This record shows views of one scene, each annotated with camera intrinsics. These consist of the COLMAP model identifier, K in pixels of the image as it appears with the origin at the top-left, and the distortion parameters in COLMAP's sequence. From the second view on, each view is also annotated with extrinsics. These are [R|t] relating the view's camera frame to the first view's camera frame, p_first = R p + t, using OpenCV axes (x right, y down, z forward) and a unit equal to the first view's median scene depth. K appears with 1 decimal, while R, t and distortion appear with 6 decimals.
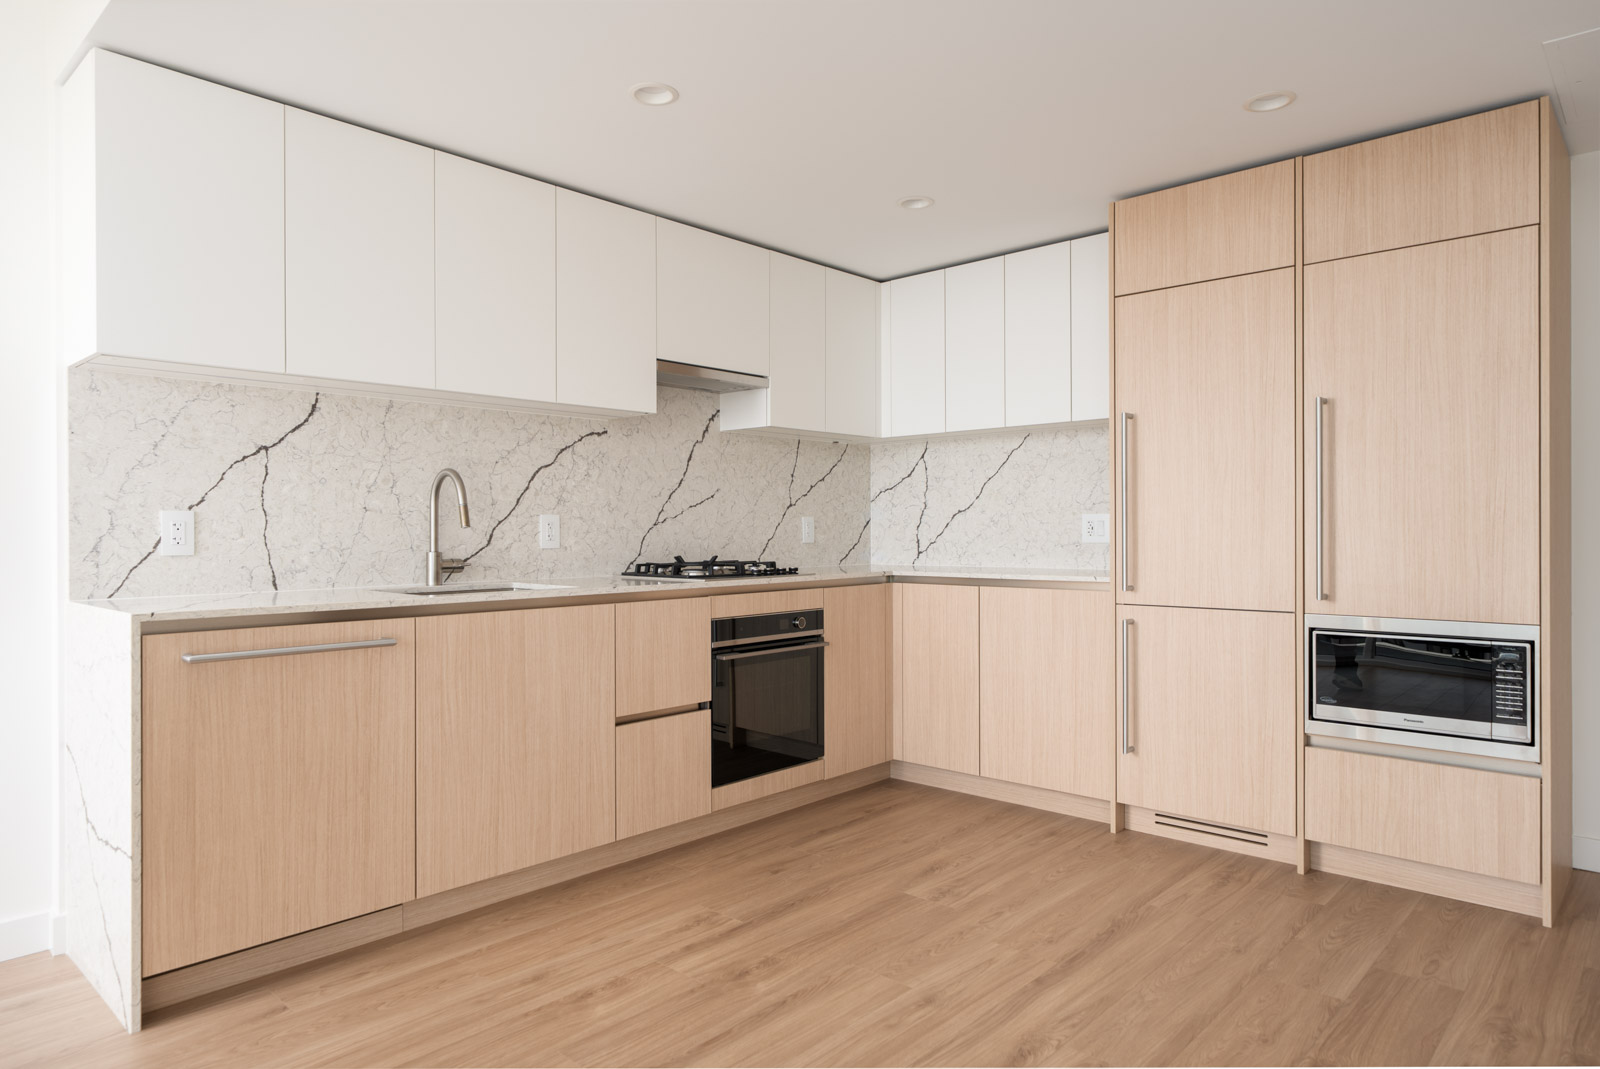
lens RADIAL K [[973.4, 0, 797.2], [0, 973.4, 534.1], [0, 0, 1]] dist [0.002909, 0.001553]
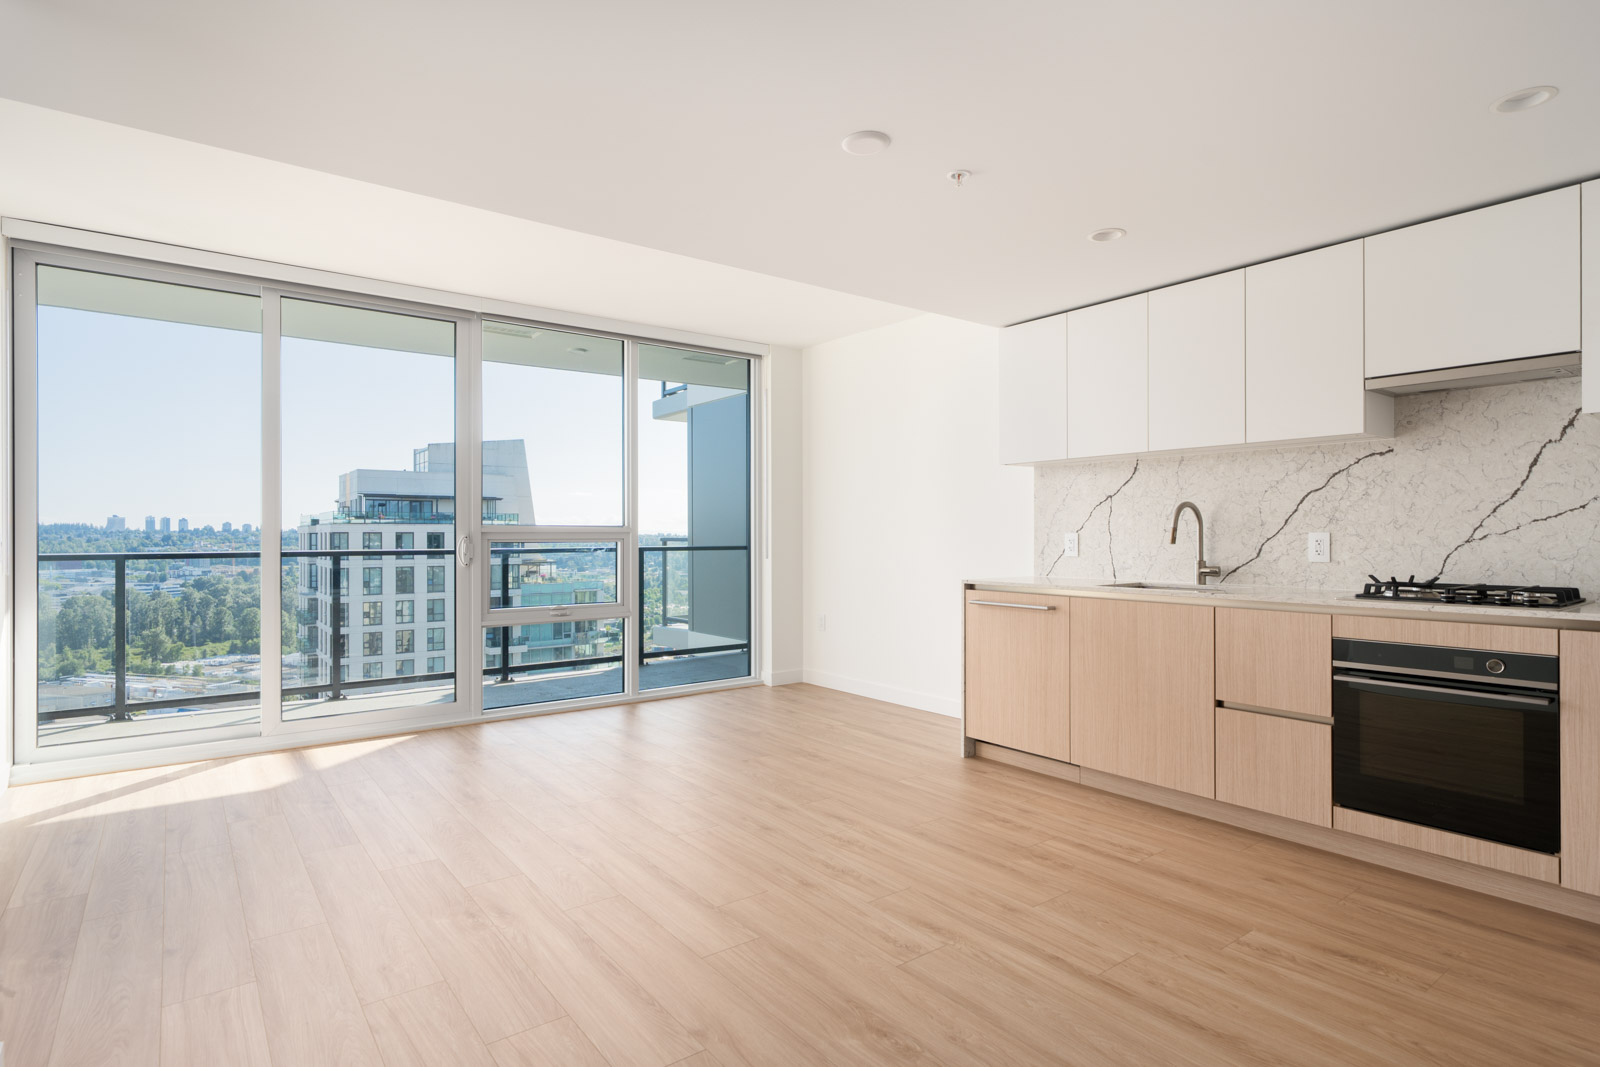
lens RADIAL K [[827.7, 0, 798.8], [0, 827.7, 536.0], [0, 0, 1]] dist [0.000873, 0.001043]
pose [[-0.176424, 0.005545, -0.984299, 0.890482], [-0.001327, 0.999982, 0.005871, -0.023034], [0.984313, 0.002342, -0.176414, 0.631515]]
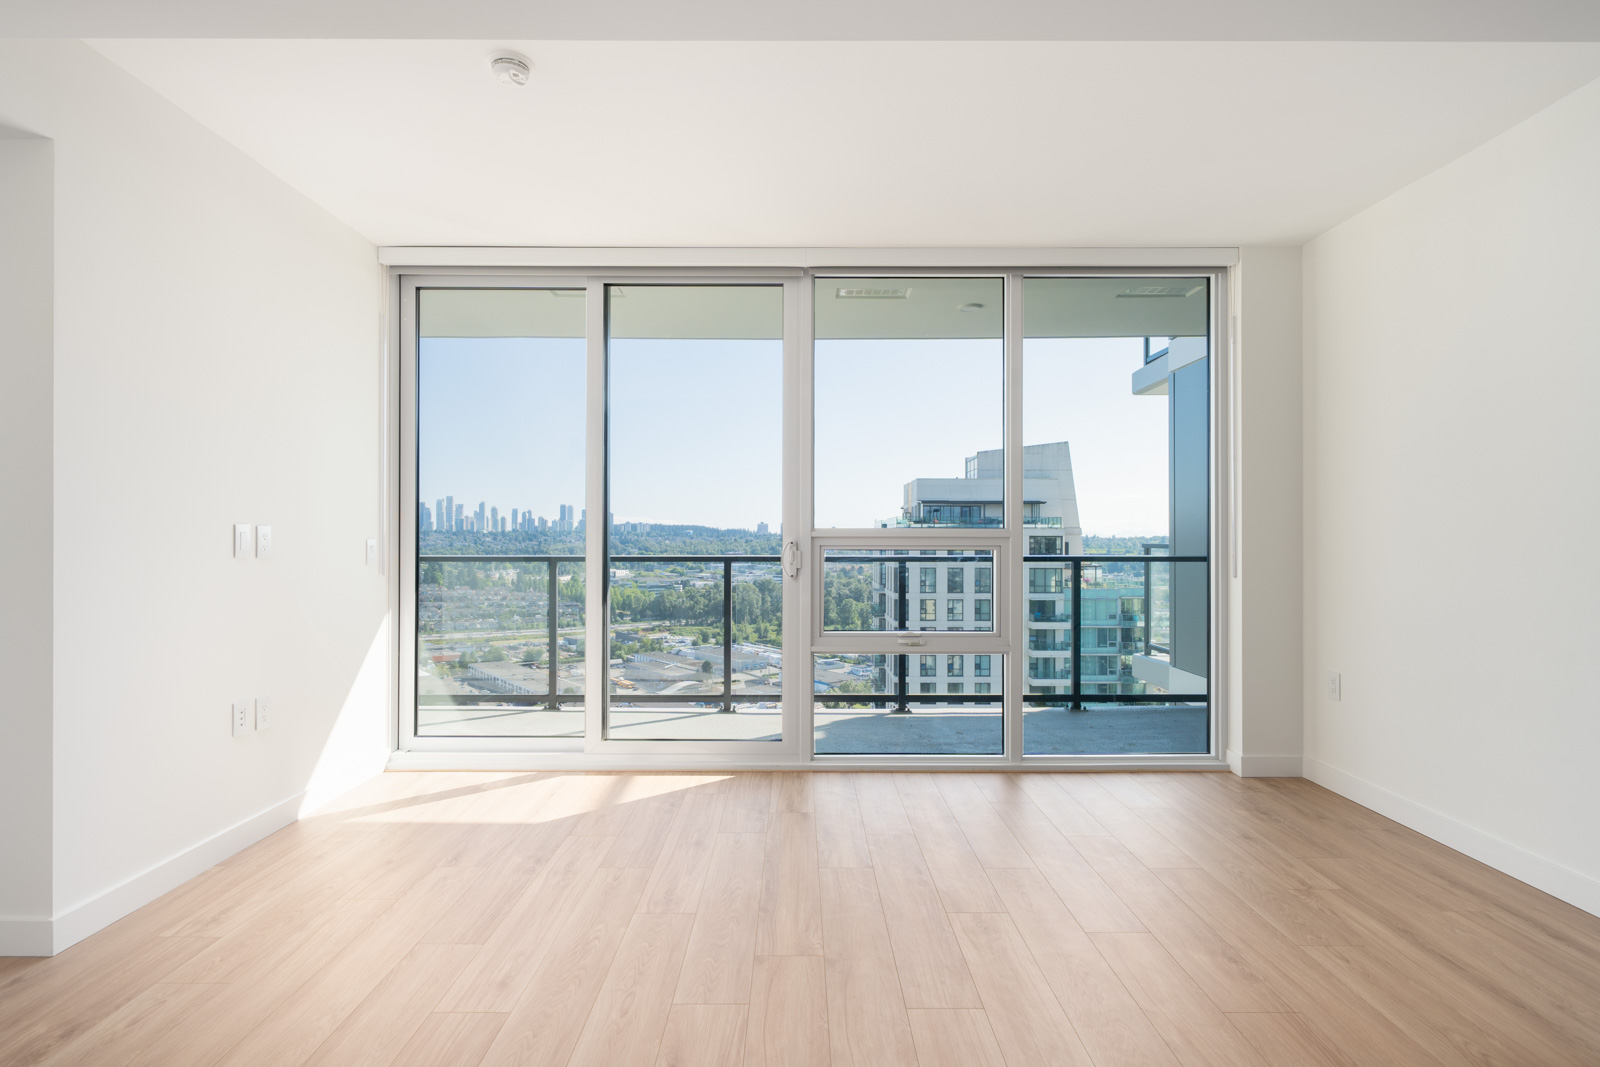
lens RADIAL K [[827.7, 0, 798.8], [0, 827.7, 536.0], [0, 0, 1]] dist [0.000873, 0.001043]
pose [[-0.733466, 0.000874, -0.679726, 0.336778], [-0.001201, 0.999996, 0.002581, -0.025454], [0.679725, 0.002709, -0.733462, 0.688694]]
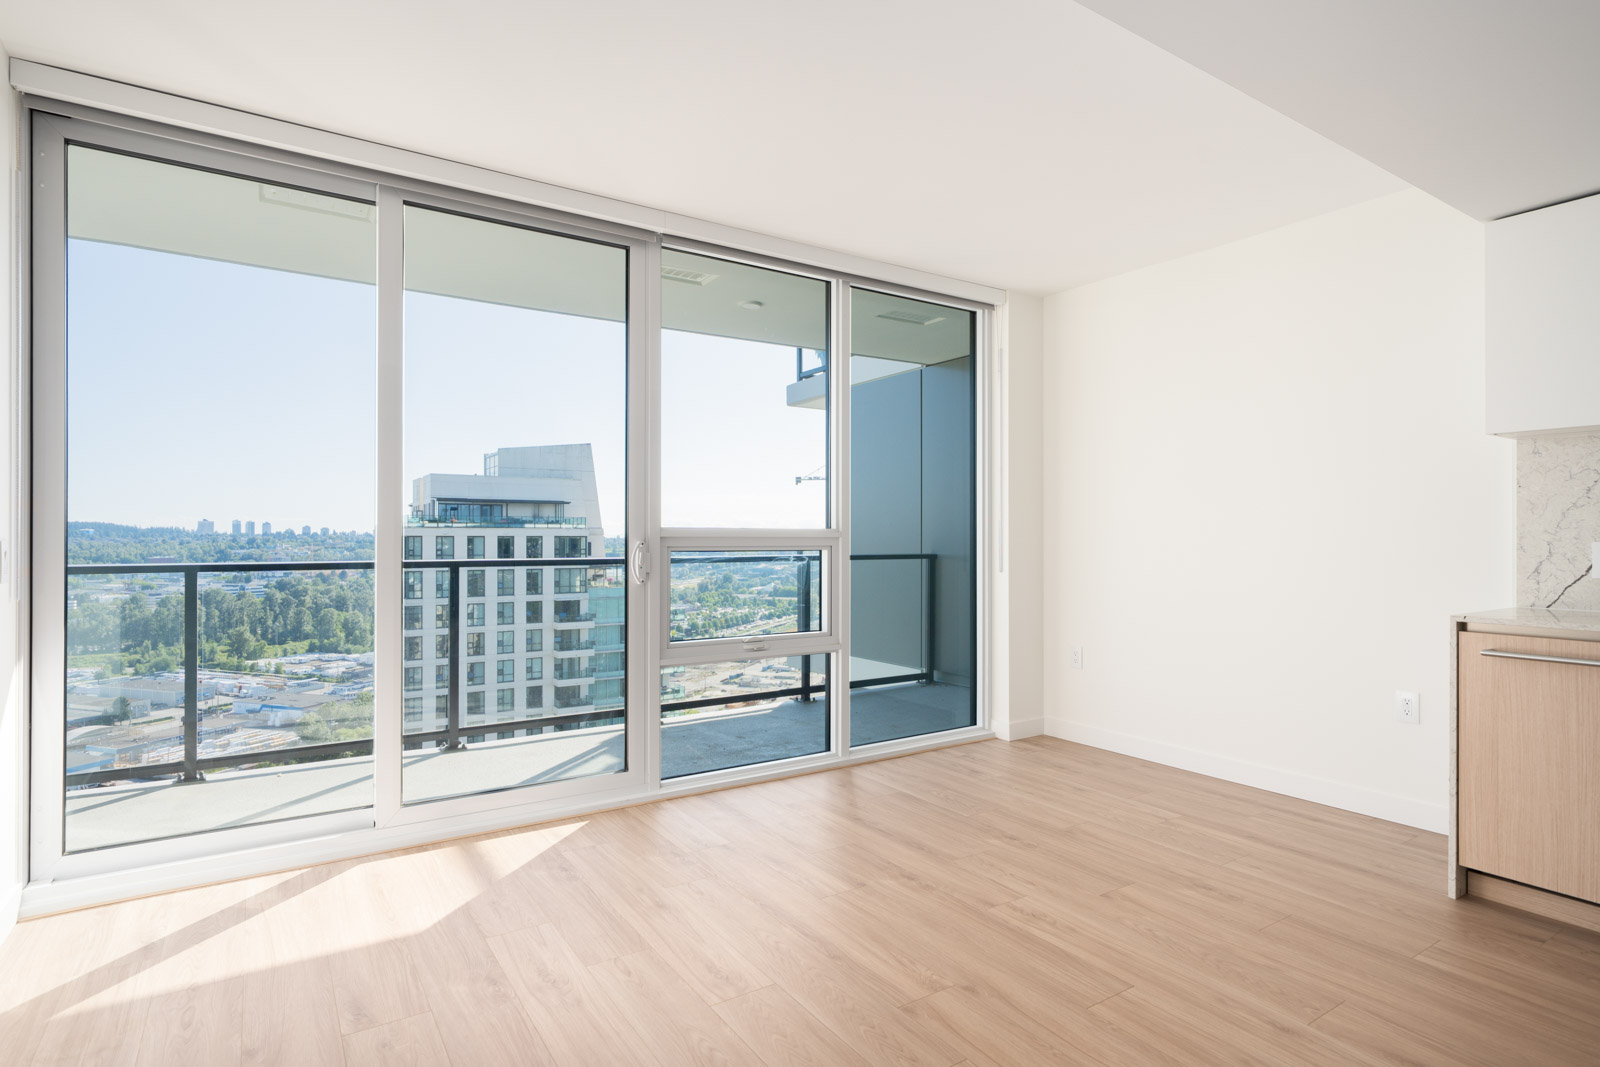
lens RADIAL K [[827.7, 0, 798.8], [0, 827.7, 536.0], [0, 0, 1]] dist [0.000873, 0.001043]
pose [[-0.242780, 0.000240, -0.970081, 0.513591], [-0.002919, 0.999995, 0.000978, -0.024345], [0.970077, 0.003069, -0.242778, 0.224469]]
